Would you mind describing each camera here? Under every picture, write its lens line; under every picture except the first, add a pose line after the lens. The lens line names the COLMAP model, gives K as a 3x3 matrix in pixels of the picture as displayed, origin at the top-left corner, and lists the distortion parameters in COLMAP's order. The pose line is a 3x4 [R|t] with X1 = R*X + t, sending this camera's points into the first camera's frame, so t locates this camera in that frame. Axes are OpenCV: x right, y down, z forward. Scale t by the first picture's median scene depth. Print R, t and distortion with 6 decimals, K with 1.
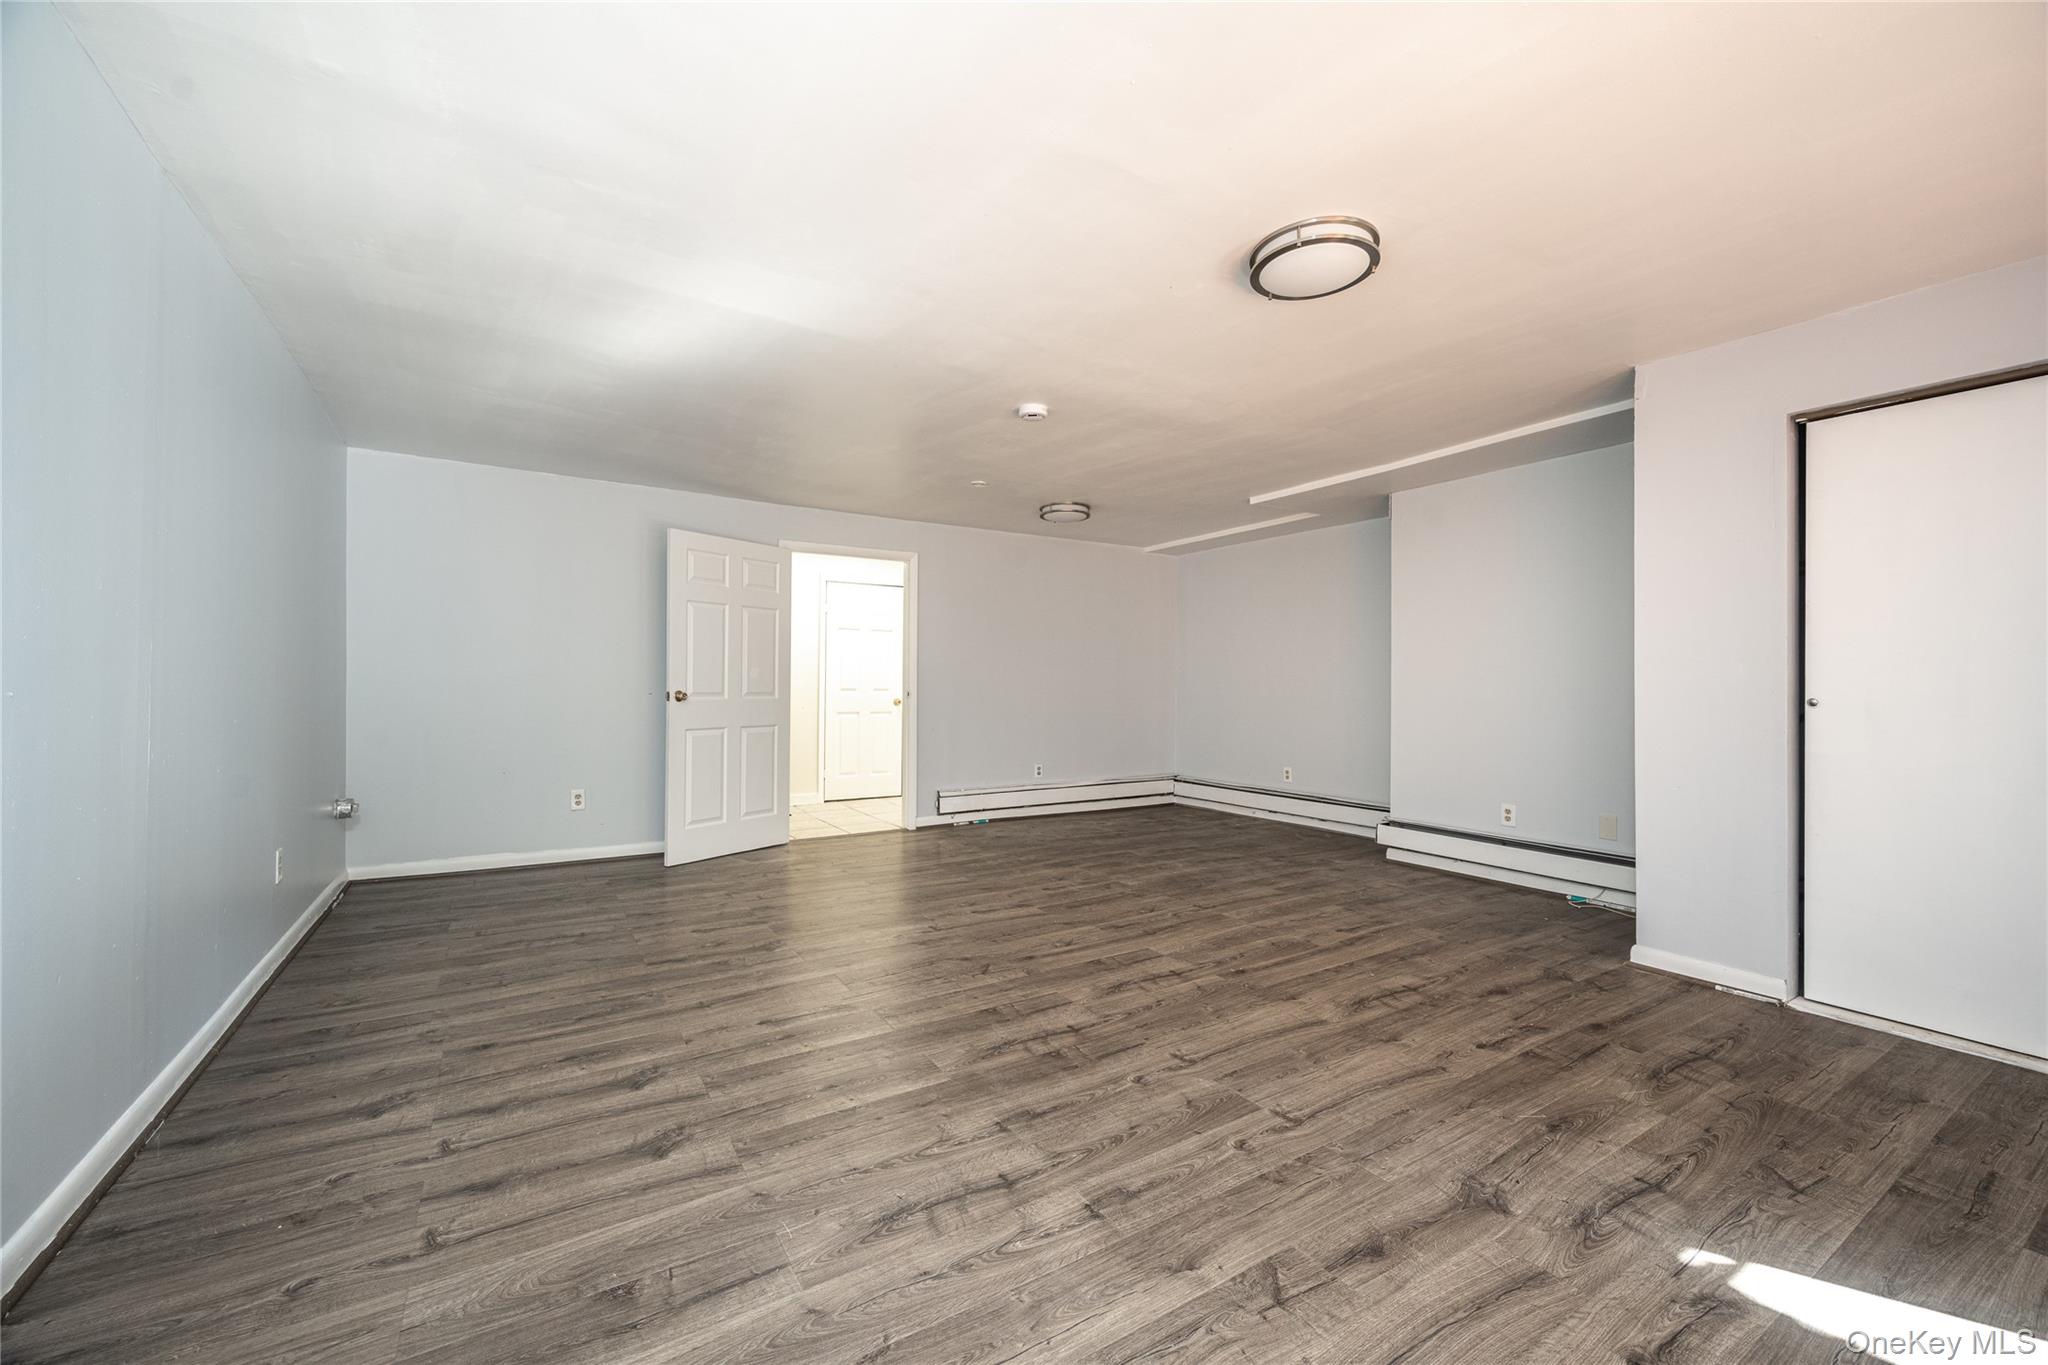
lens RADIAL K [[817.4, 0, 1027.5], [0, 817.4, 684.4], [0, 0, 1]] dist [-0.002591, 0.000247]
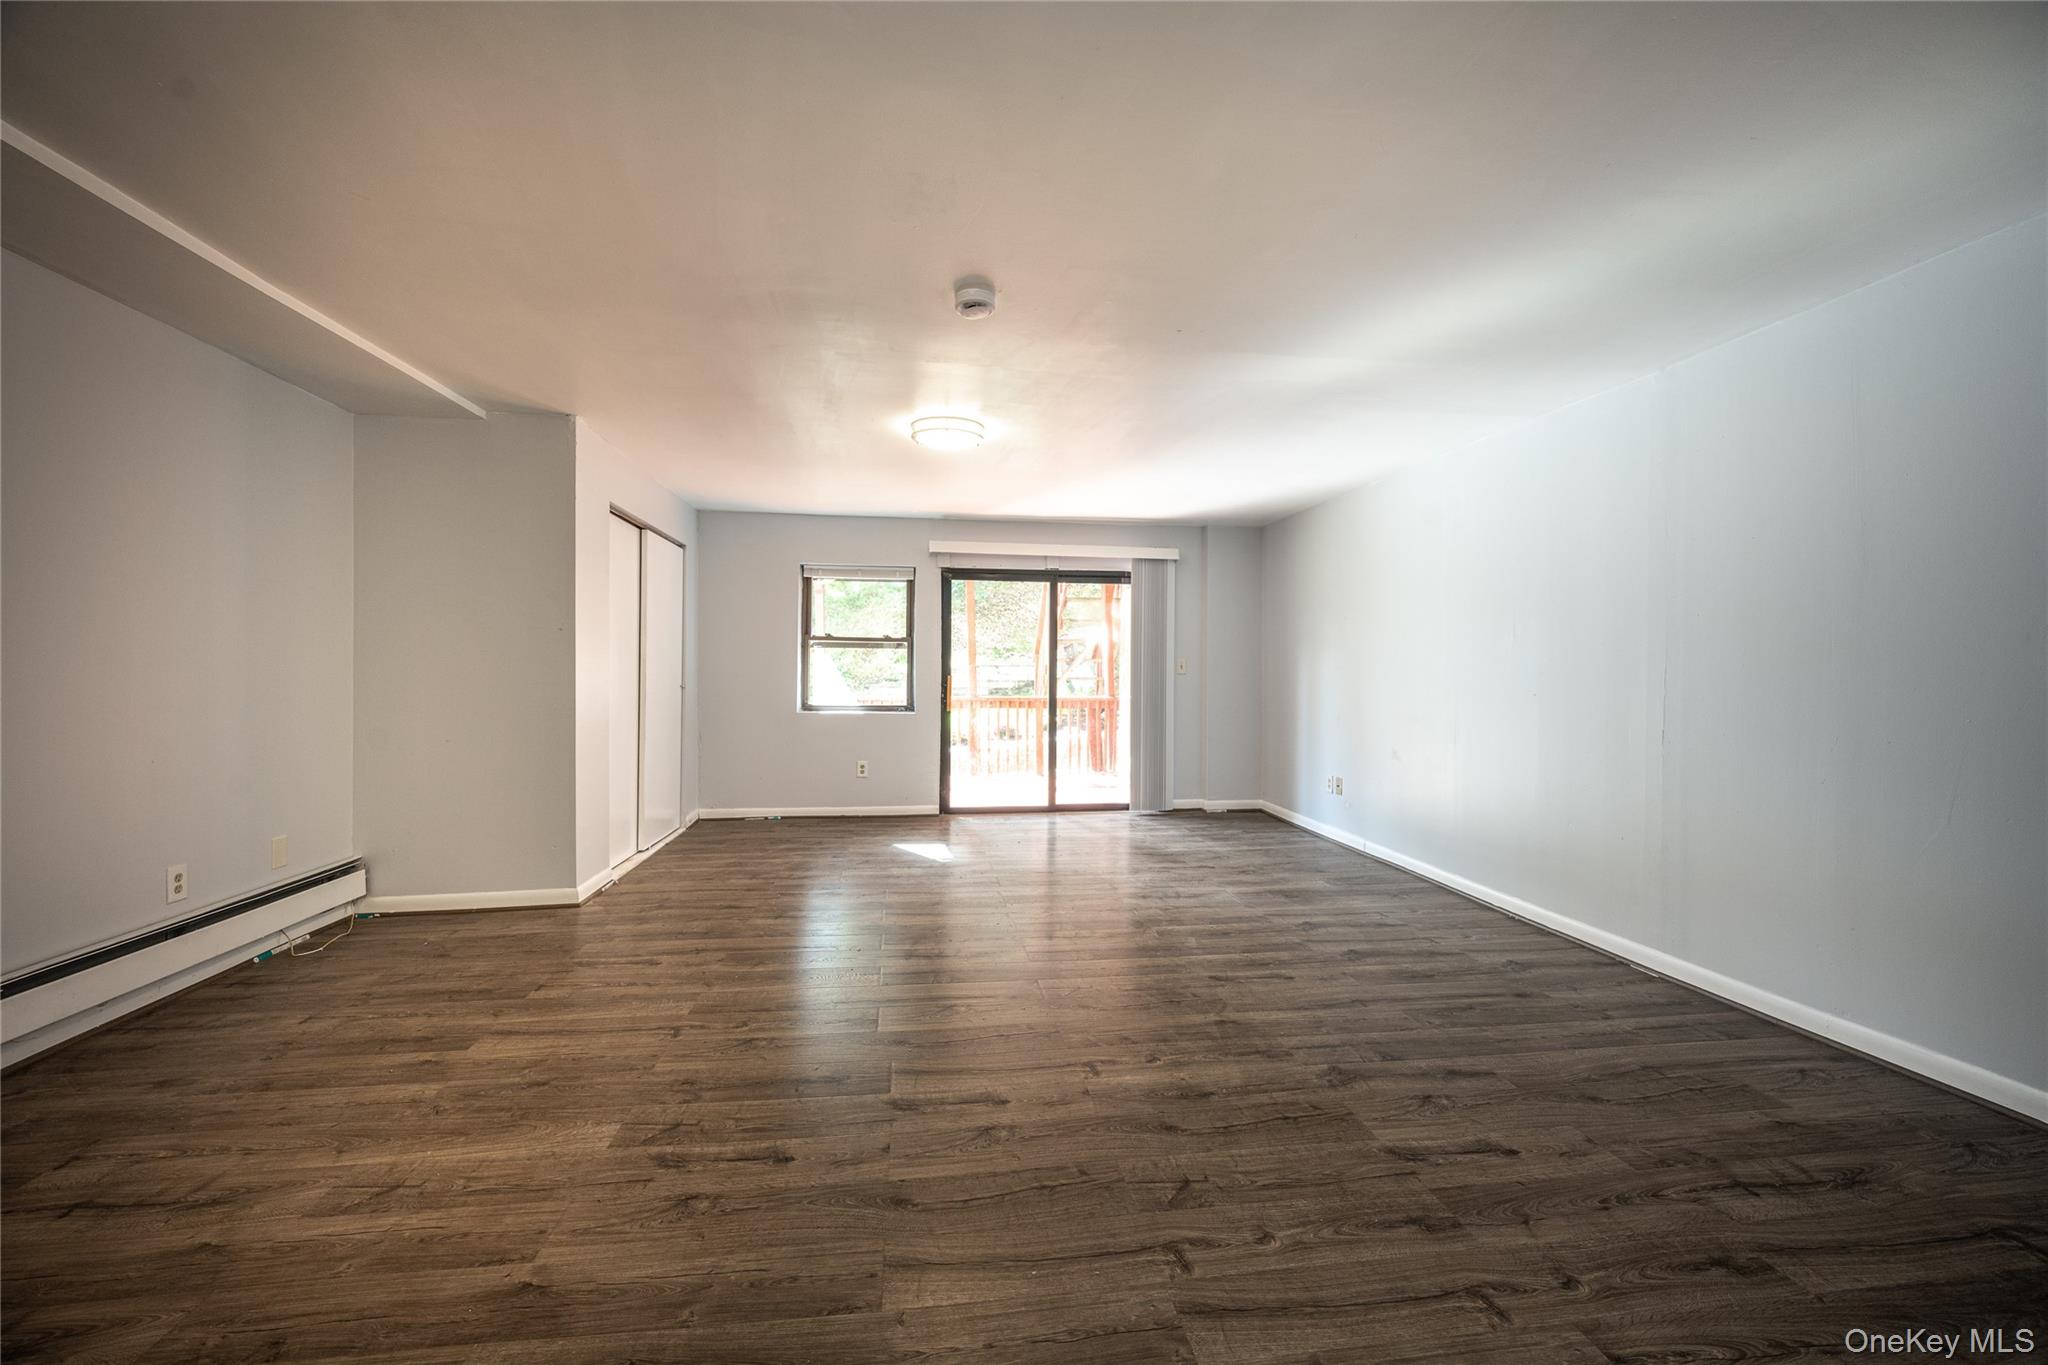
lens RADIAL K [[817.4, 0, 1033.0], [0, 817.4, 675.3], [0, 0, 1]] dist [-0.002591, 0.000247]
pose [[-0.917935, -0.015222, 0.396439, -0.383477], [-0.014428, 0.999883, 0.004984, -0.018329], [-0.396469, -0.001145, -0.918047, 1.923775]]
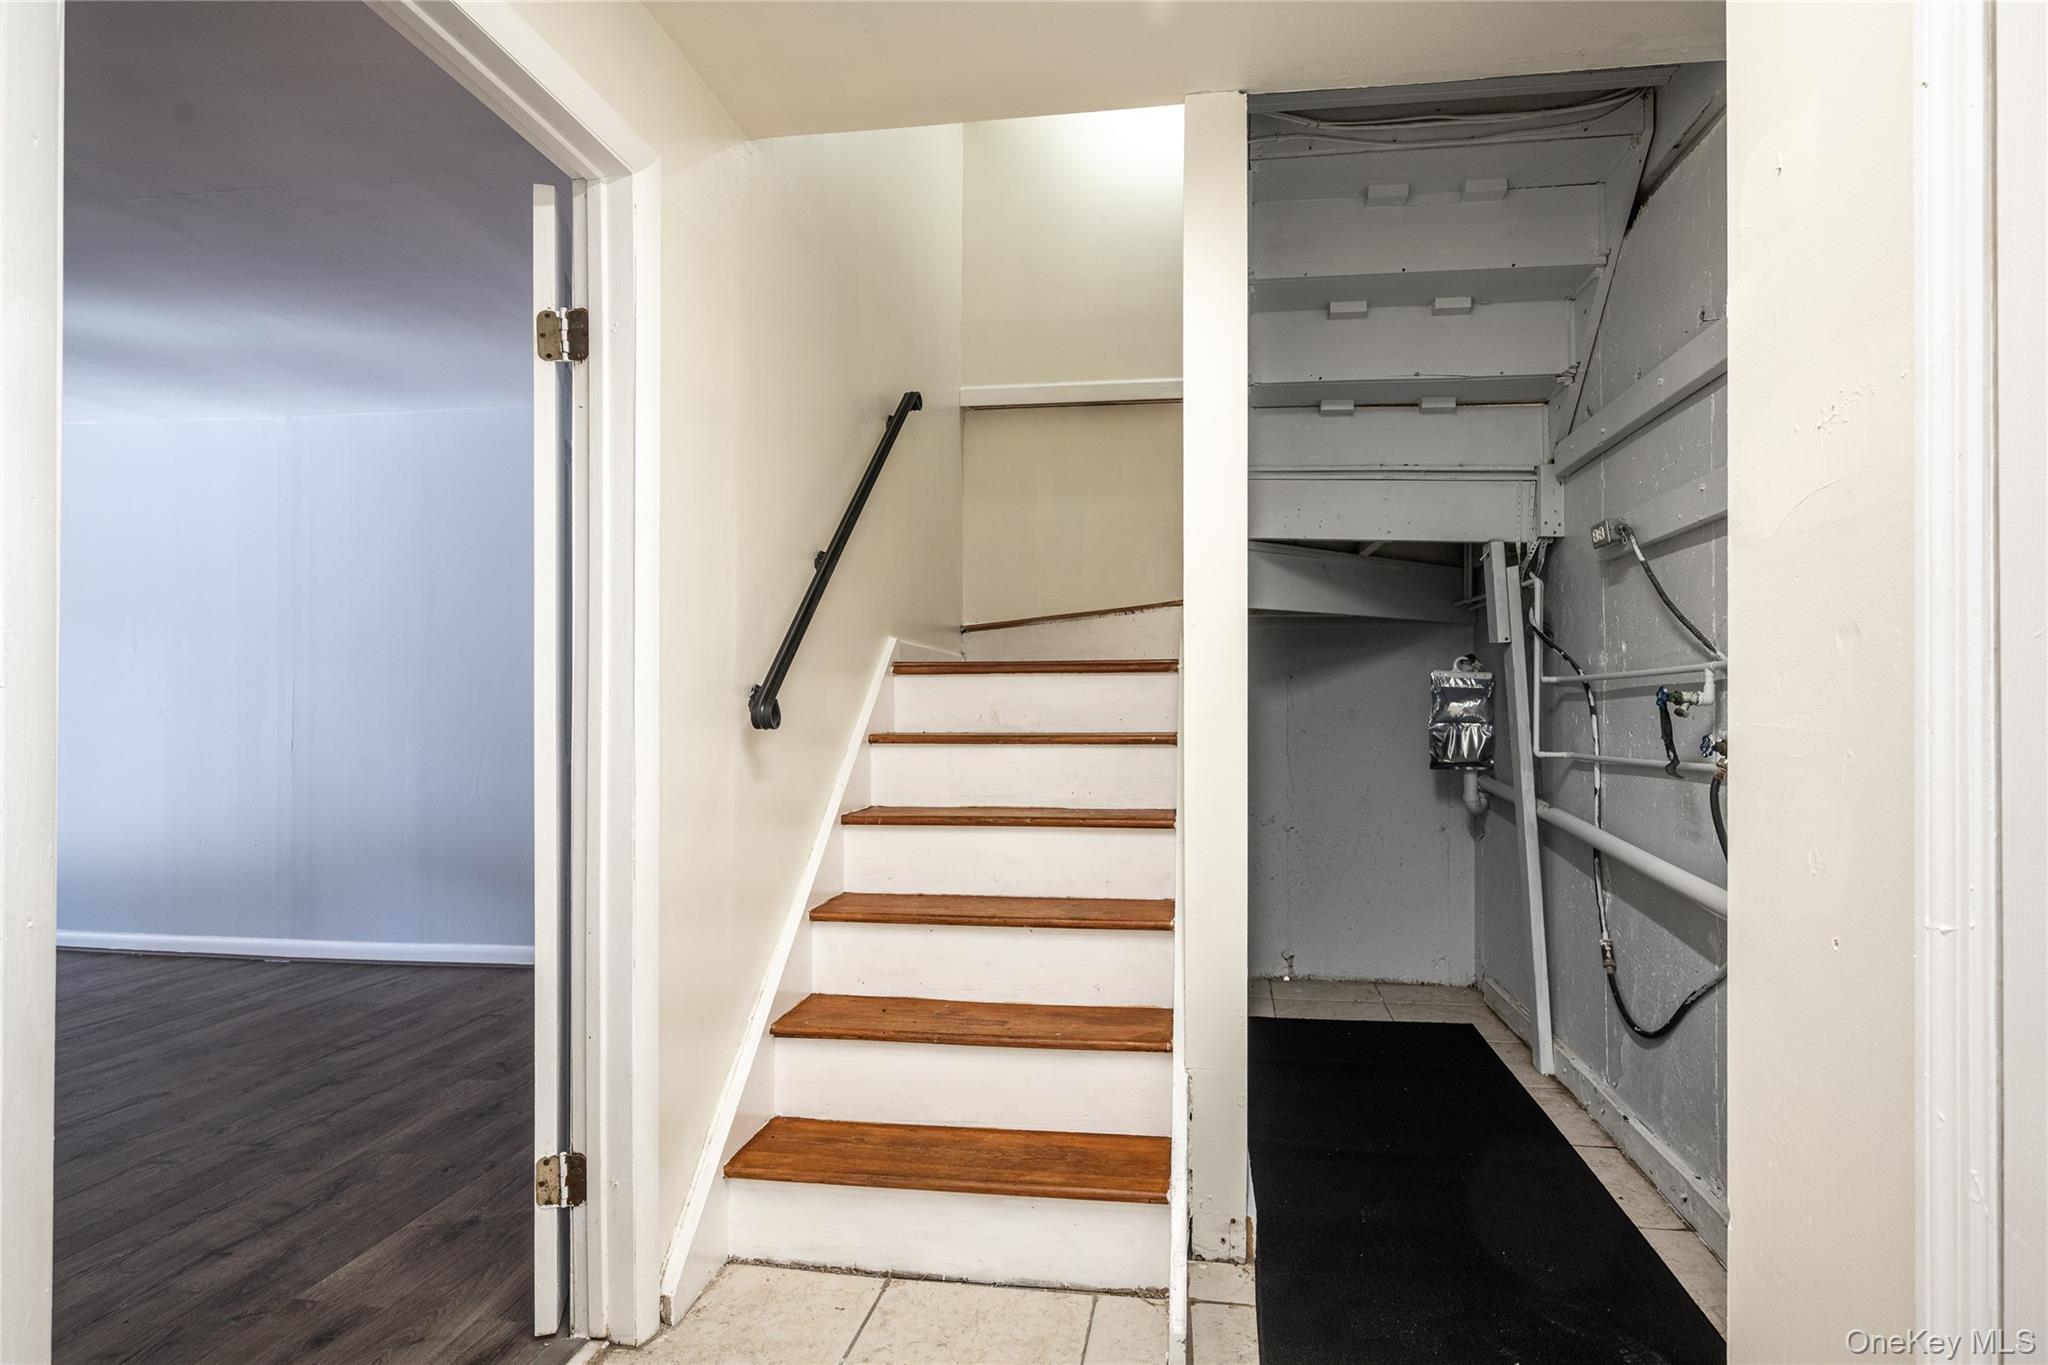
lens RADIAL K [[1015.0, 0, 1036.2], [0, 1015.0, 692.7], [0, 0, 1]] dist [0.004852, 0.000373]
pose [[-0.639786, -0.015550, -0.768396, -0.262587], [-0.001970, 0.999825, -0.018593, -0.005372], [0.768550, -0.010382, -0.639705, 2.430025]]
